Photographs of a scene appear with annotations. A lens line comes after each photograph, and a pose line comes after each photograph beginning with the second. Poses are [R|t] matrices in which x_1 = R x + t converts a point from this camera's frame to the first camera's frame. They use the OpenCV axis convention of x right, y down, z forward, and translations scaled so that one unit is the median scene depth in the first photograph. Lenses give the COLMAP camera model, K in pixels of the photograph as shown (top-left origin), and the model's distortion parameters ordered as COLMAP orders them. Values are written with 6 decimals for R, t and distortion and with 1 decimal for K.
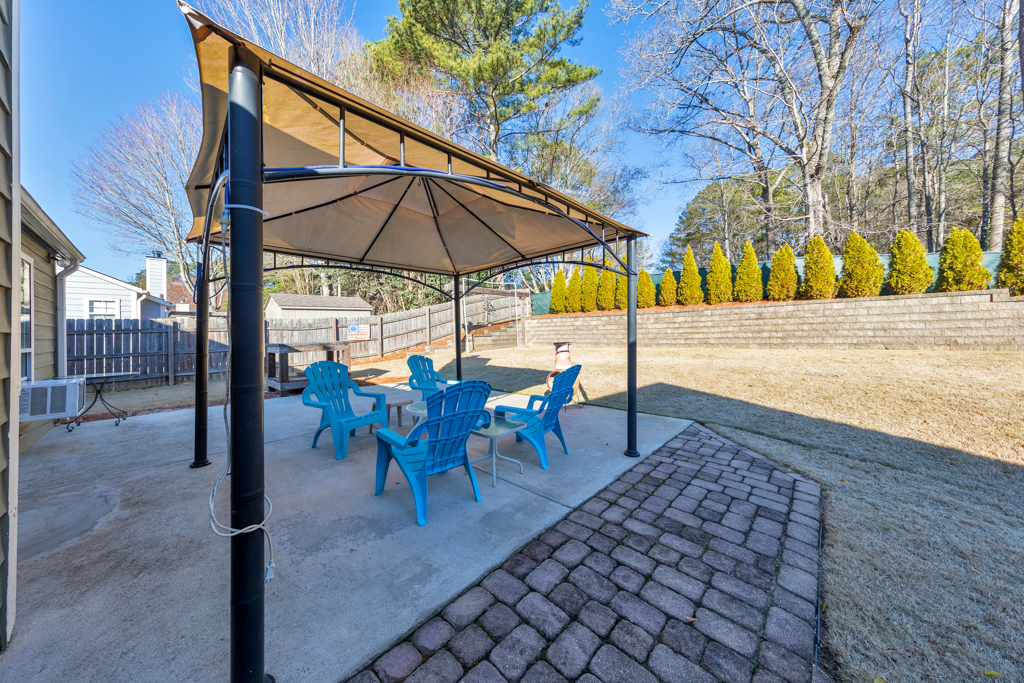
lens RADIAL K [[327.9, 0, 516.3], [0, 327.9, 327.3], [0, 0, 1]] dist [0.003842, -0.000366]
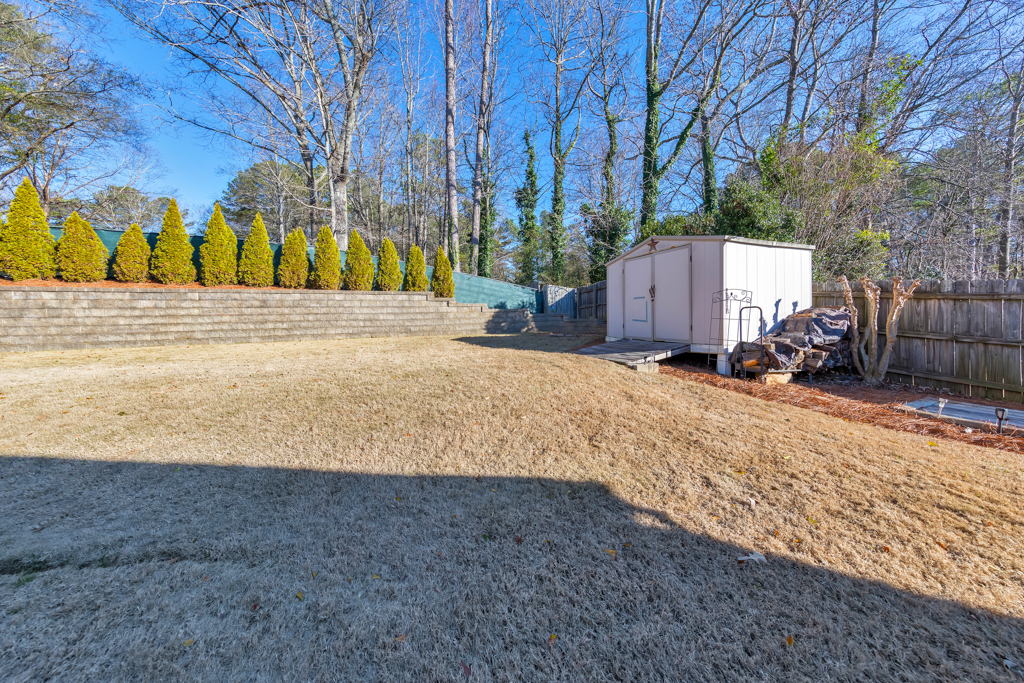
lens RADIAL K [[327.9, 0, 507.0], [0, 327.9, 318.4], [0, 0, 1]] dist [0.003842, -0.000366]
pose [[0.428569, 0.012003, 0.903429, 0.243370], [-0.009594, 0.999916, -0.008734, 0.004510], [-0.903458, -0.004924, 0.428649, 0.075286]]
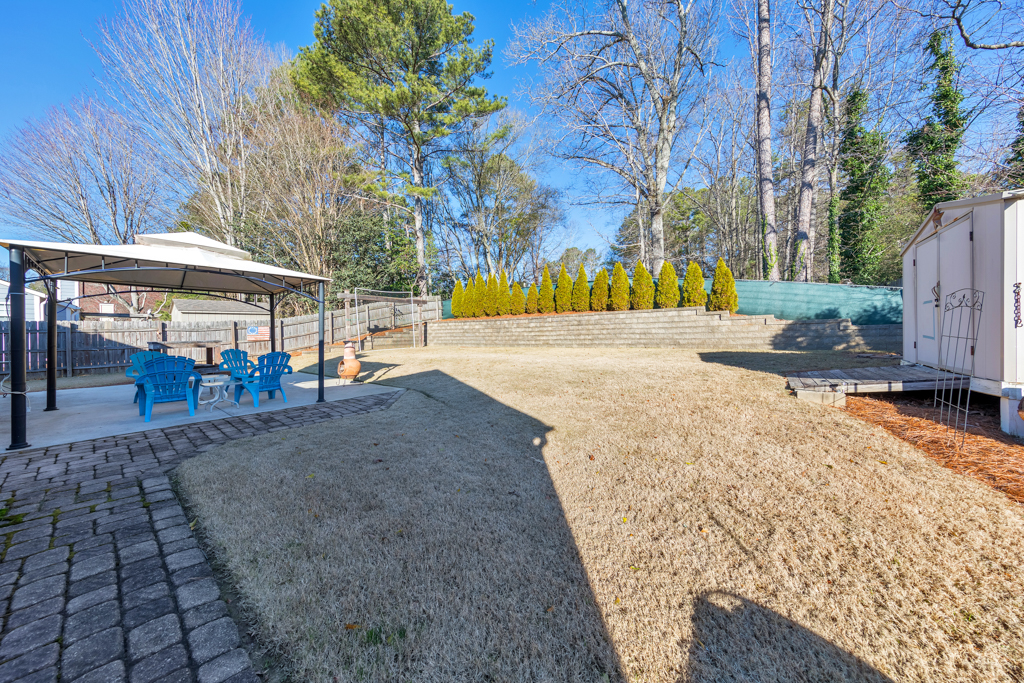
lens RADIAL K [[327.9, 0, 520.4], [0, 327.9, 334.9], [0, 0, 1]] dist [0.003842, -0.000366]
pose [[0.996188, 0.005737, 0.087043, 0.388007], [-0.007101, 0.999857, 0.015369, -0.005100], [-0.086942, -0.015928, 0.996086, -0.269141]]
